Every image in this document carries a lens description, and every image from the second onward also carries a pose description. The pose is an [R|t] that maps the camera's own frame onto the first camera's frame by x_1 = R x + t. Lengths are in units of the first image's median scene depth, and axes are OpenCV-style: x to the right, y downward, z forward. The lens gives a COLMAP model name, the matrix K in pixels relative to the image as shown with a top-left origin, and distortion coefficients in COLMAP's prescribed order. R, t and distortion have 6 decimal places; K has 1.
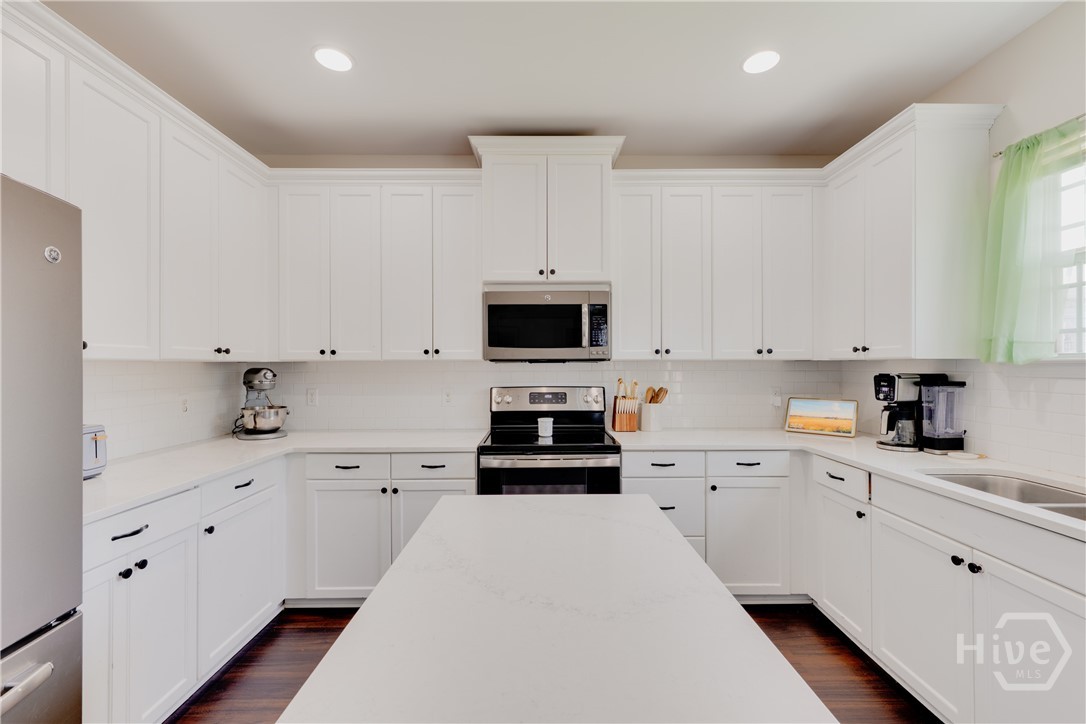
lens RADIAL K [[453.0, 0, 547.3], [0, 453.0, 362.2], [0, 0, 1]] dist [0.010597, -0.000790]
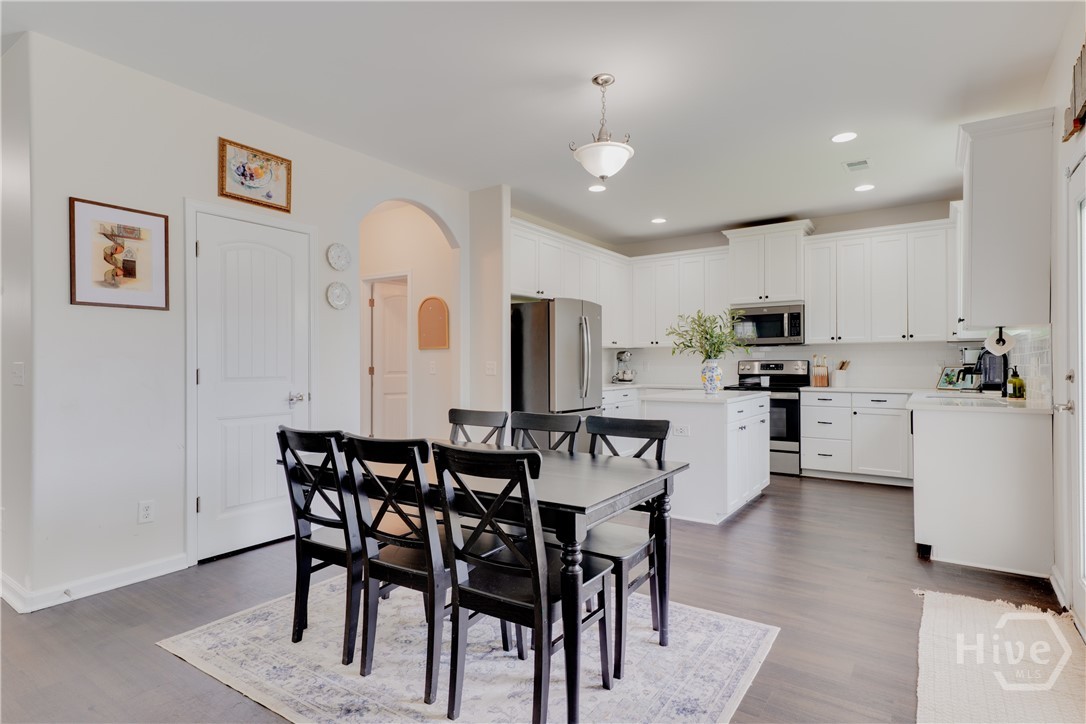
lens RADIAL K [[613.6, 0, 536.1], [0, 613.6, 367.8], [0, 0, 1]] dist [0.015806, 0.001022]
pose [[0.821808, 0.001233, -0.569763, 0.668708], [0.002742, 0.999978, 0.006119, 0.073166], [0.569758, -0.006591, 0.821786, -1.608345]]
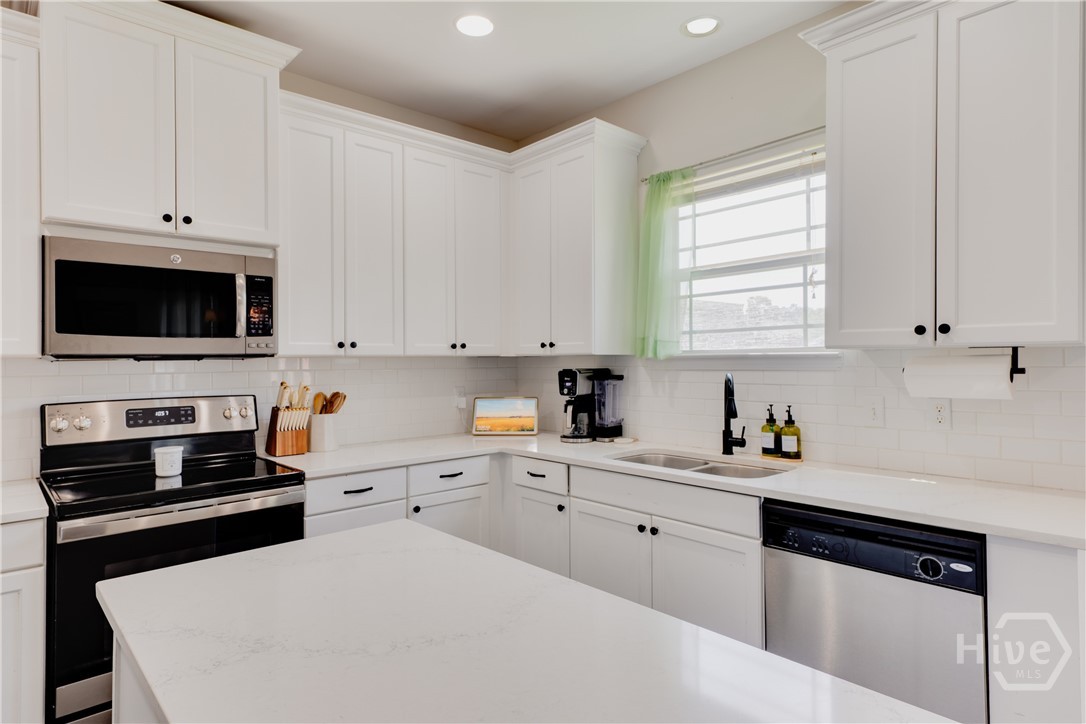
lens RADIAL K [[613.6, 0, 548.9], [0, 613.6, 357.7], [0, 0, 1]] dist [0.015806, 0.001022]
pose [[0.744316, -0.001952, 0.667825, -0.192155], [0.004043, 0.999991, -0.001583, 0.001254], [-0.667815, 0.003878, 0.744317, -0.003084]]
